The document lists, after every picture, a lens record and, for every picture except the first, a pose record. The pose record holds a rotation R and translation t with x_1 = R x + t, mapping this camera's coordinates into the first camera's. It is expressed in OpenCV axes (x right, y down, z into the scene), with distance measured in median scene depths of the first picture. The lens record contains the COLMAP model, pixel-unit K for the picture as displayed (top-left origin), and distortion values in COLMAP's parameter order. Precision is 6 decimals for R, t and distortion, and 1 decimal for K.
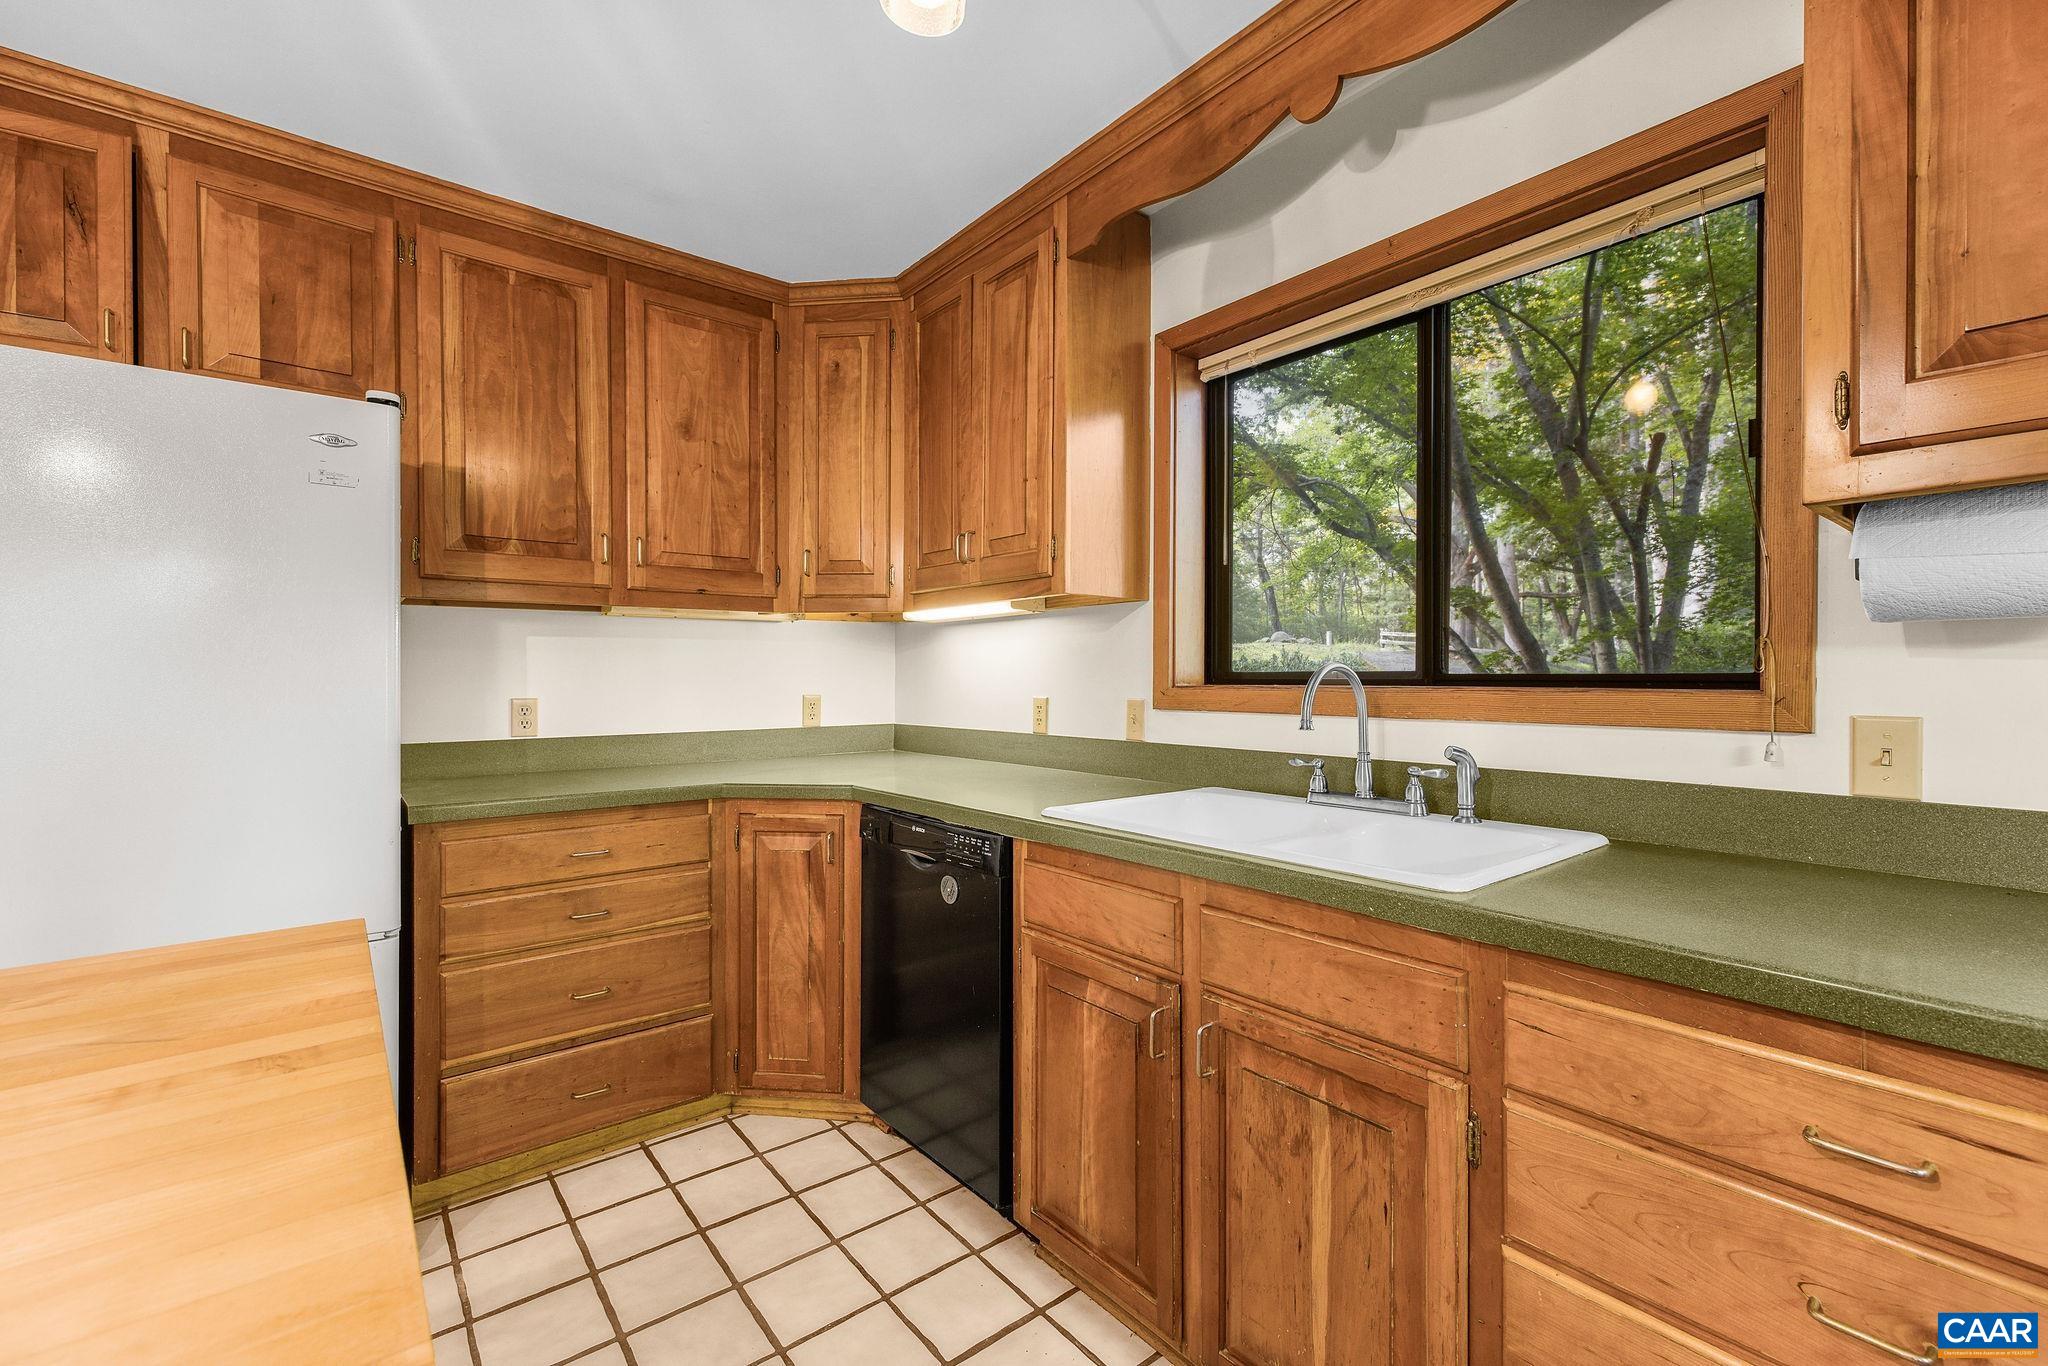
lens RADIAL K [[866.8, 0, 1030.8], [0, 866.8, 680.8], [0, 0, 1]] dist [0.003159, 0.000554]
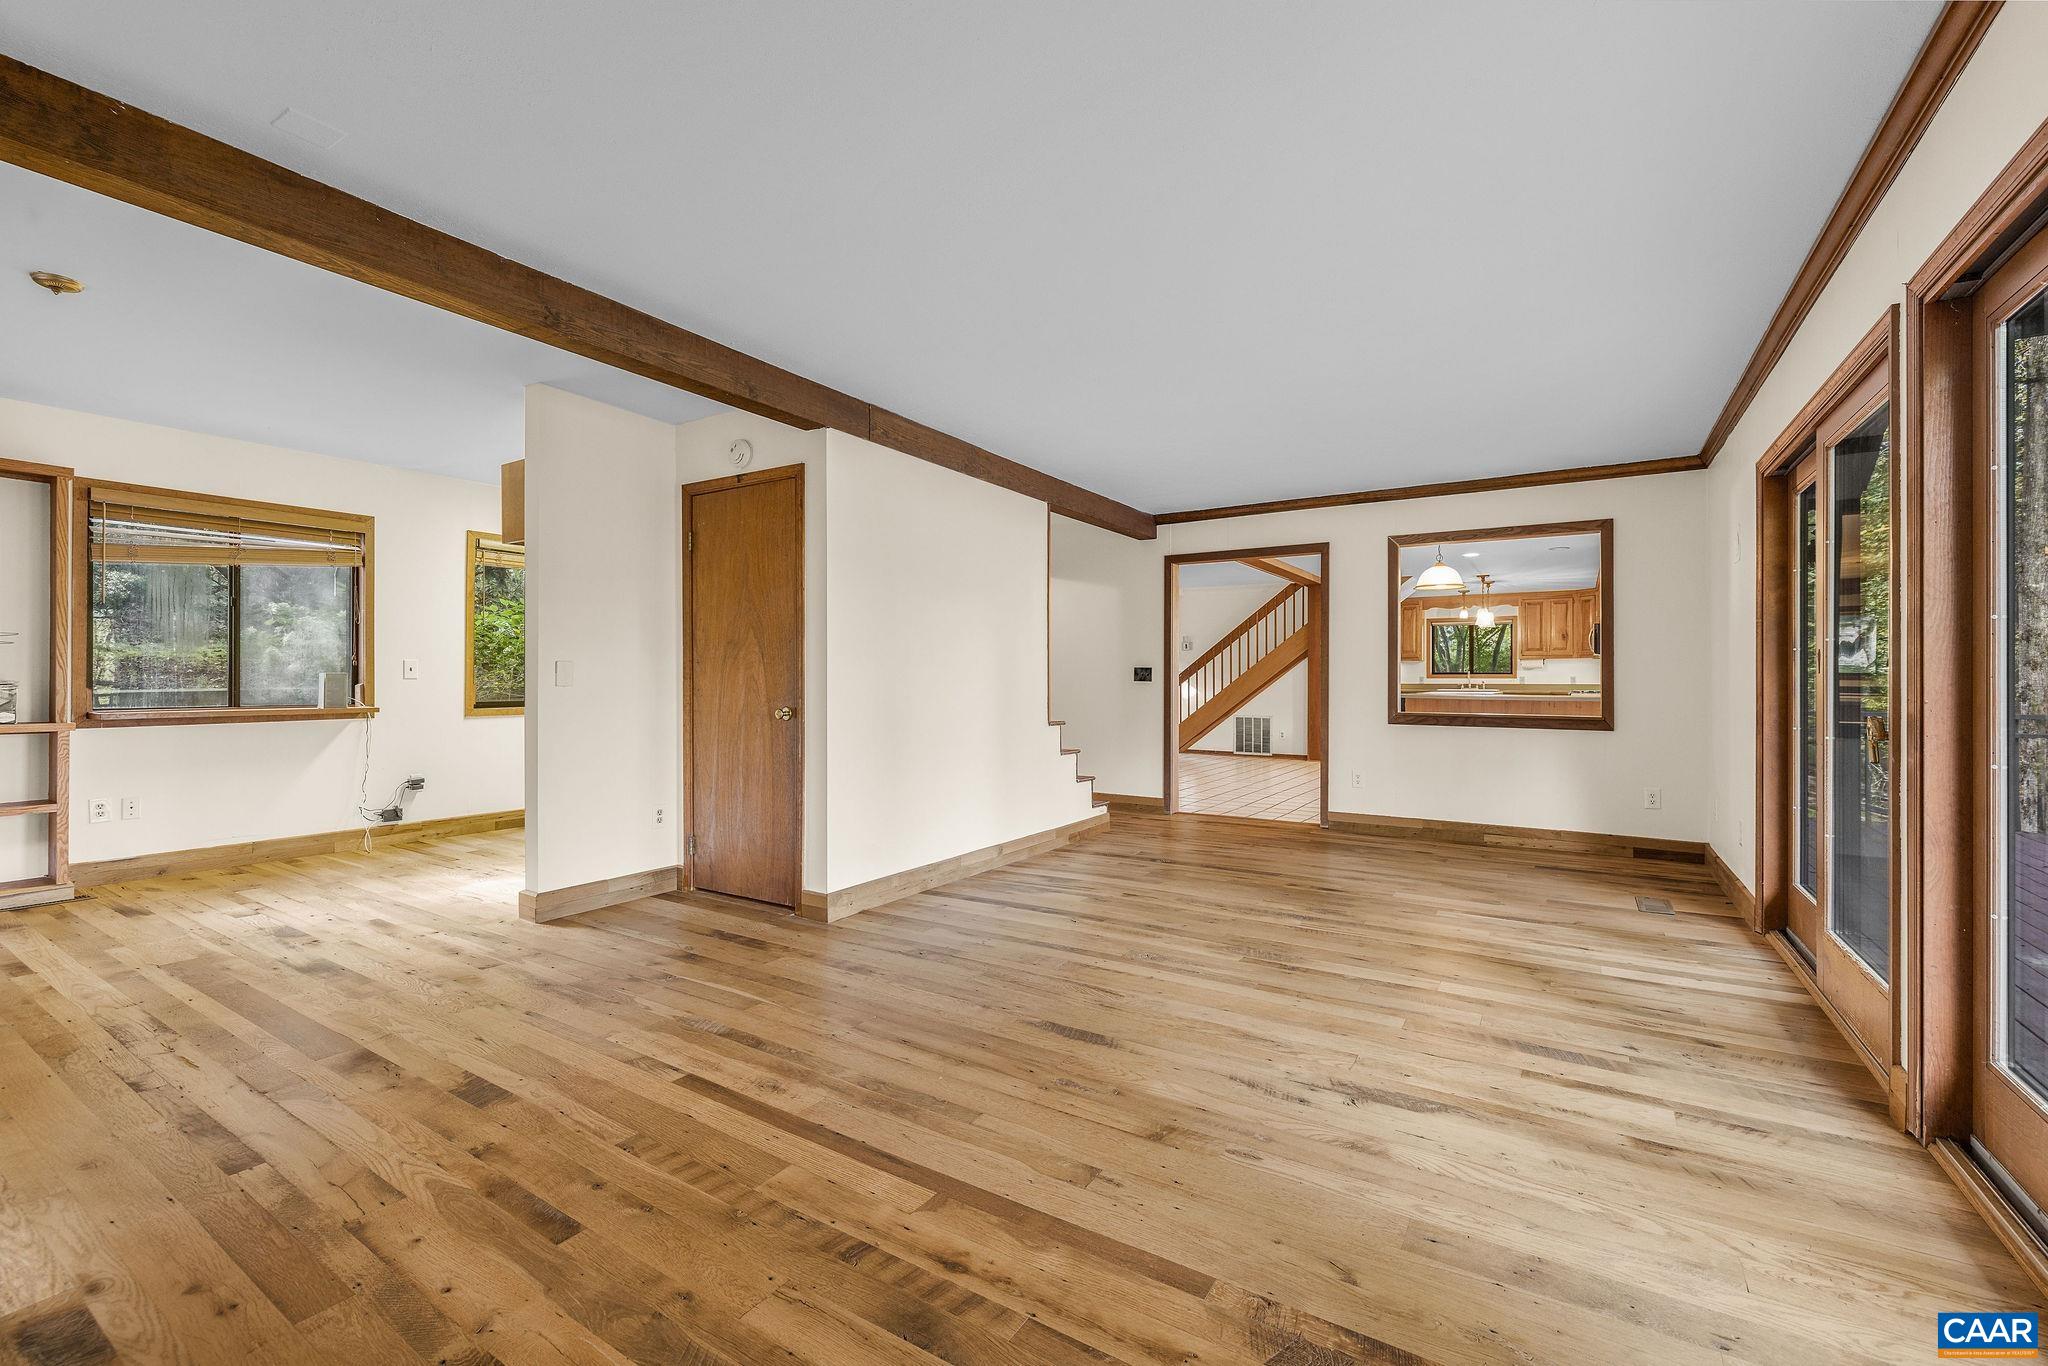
lens RADIAL K [[866.8, 0, 1037.5], [0, 866.8, 676.1], [0, 0, 1]] dist [0.003159, 0.000554]
pose [[0.944840, -0.001746, 0.327527, -6.113844], [0.001590, 0.999998, 0.000742, 0.011331], [-0.327528, -0.000181, 0.944842, -5.355650]]
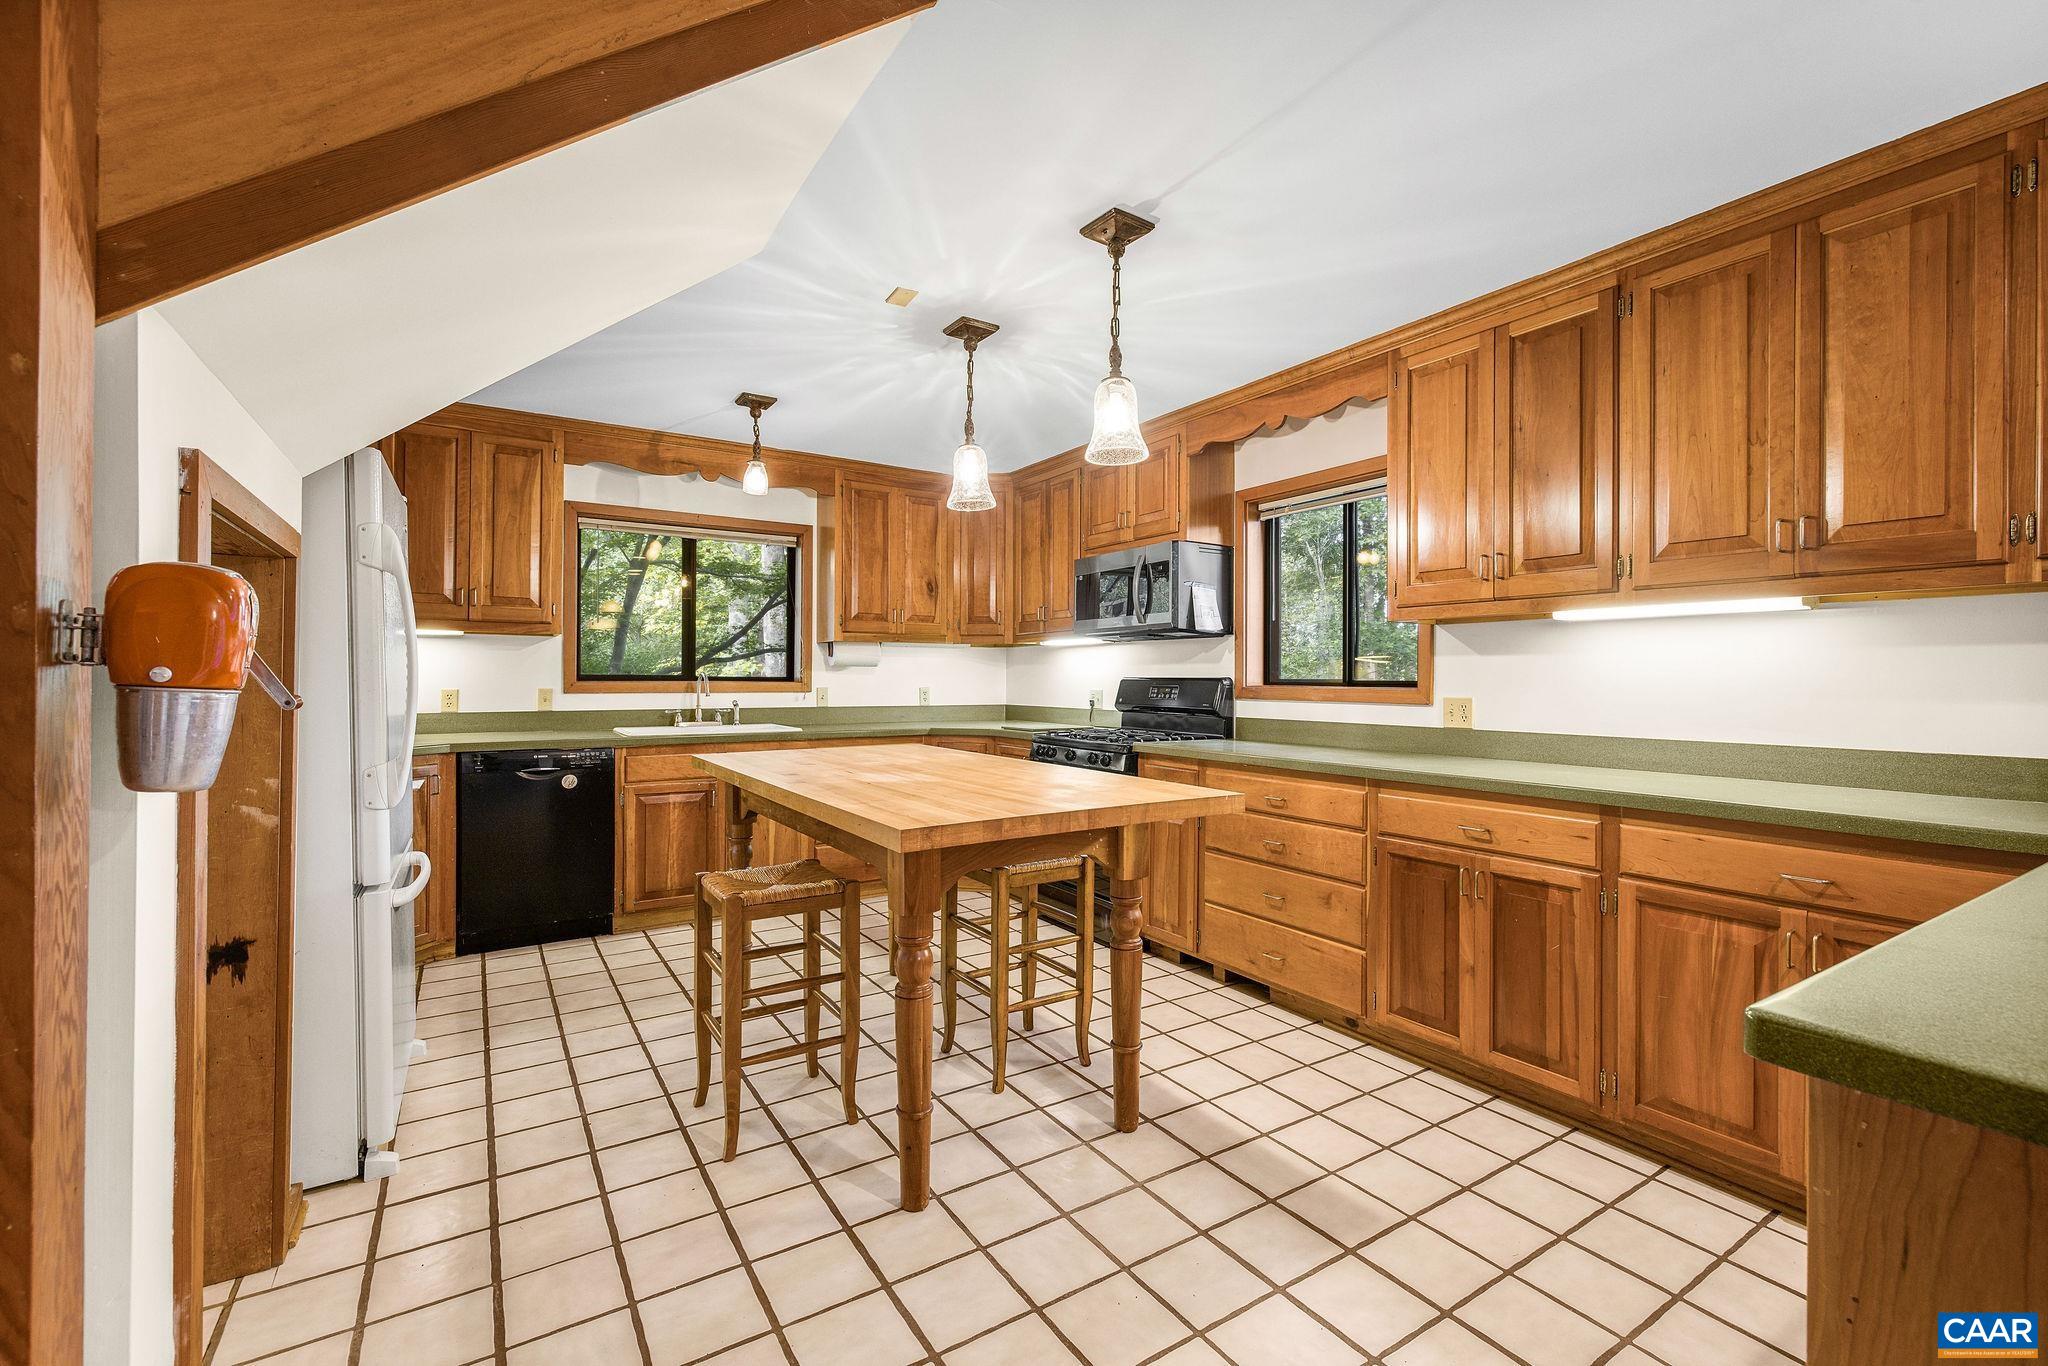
lens RADIAL K [[866.8, 0, 1019.6], [0, 866.8, 677.1], [0, 0, 1]] dist [0.003159, 0.000554]
pose [[0.124333, -0.002278, 0.992238, -2.223416], [-0.006023, 0.999977, 0.003051, -0.020907], [-0.992222, -0.006356, 0.124316, -0.345561]]
